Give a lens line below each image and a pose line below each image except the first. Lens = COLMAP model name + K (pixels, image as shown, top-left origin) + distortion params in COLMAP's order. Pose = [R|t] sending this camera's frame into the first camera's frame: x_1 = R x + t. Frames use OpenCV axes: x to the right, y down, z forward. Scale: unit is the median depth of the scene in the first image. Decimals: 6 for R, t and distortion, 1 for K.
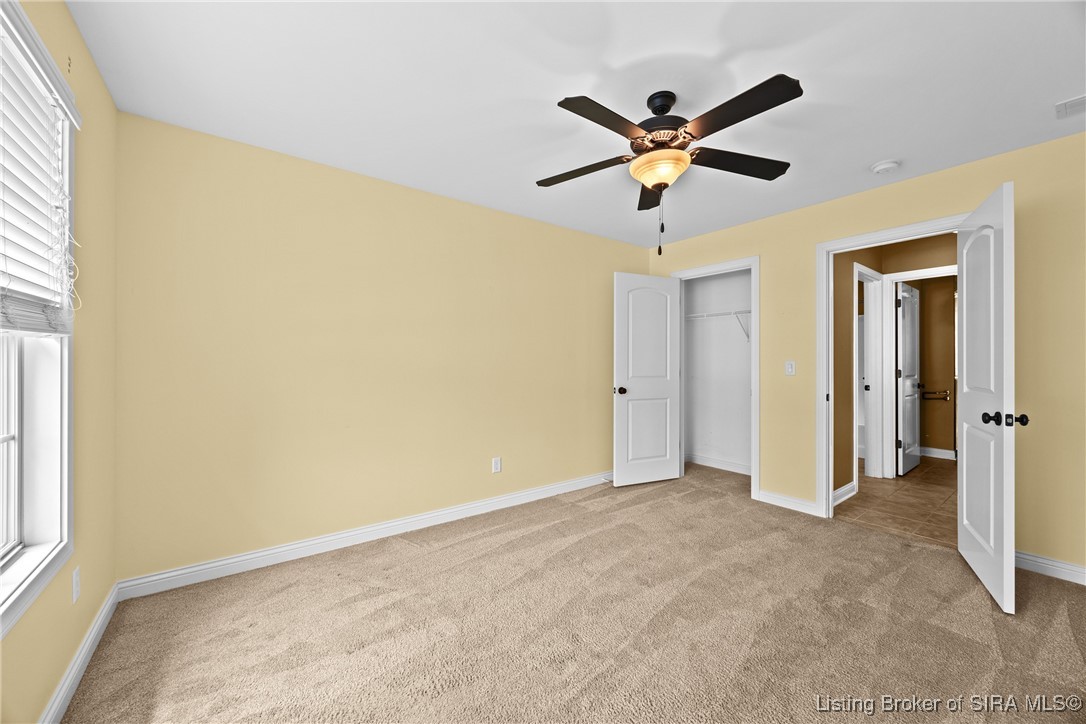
lens RADIAL K [[418.0, 0, 545.9], [0, 418.0, 352.7], [0, 0, 1]] dist [-0.001439, 0.000055]
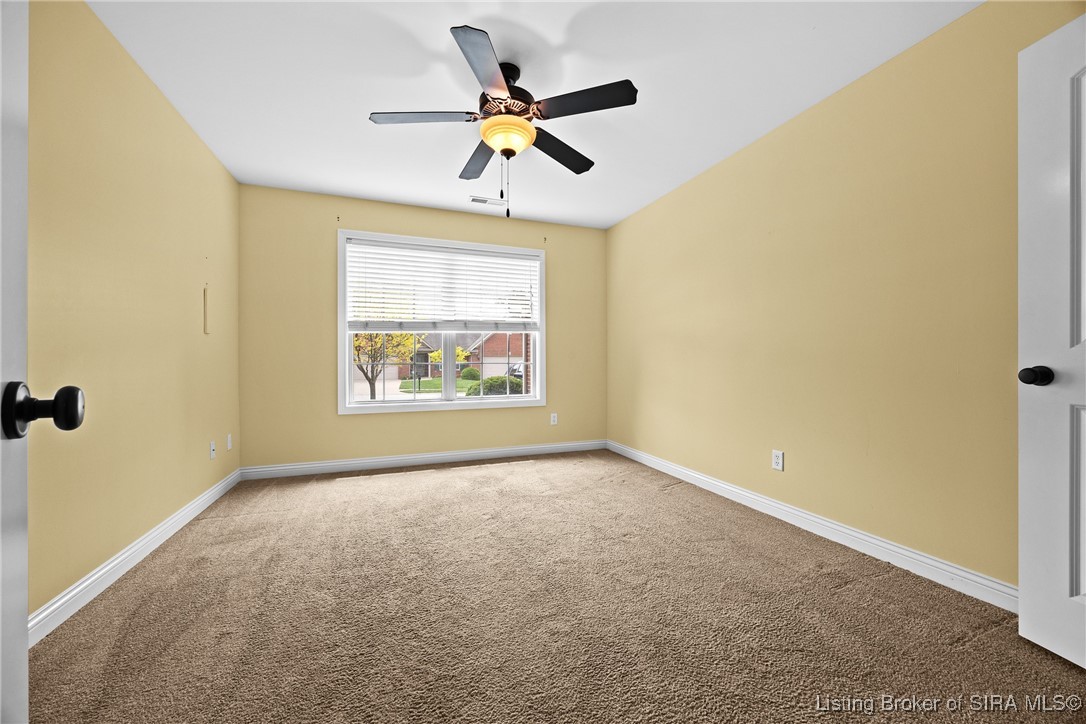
lens RADIAL K [[418.0, 0, 545.9], [0, 418.0, 352.7], [0, 0, 1]] dist [-0.001439, 0.000055]
pose [[-0.284405, -0.022729, -0.958435, 1.154136], [0.019748, 0.999368, -0.029559, 0.132370], [0.958501, -0.027334, -0.283777, 1.261103]]
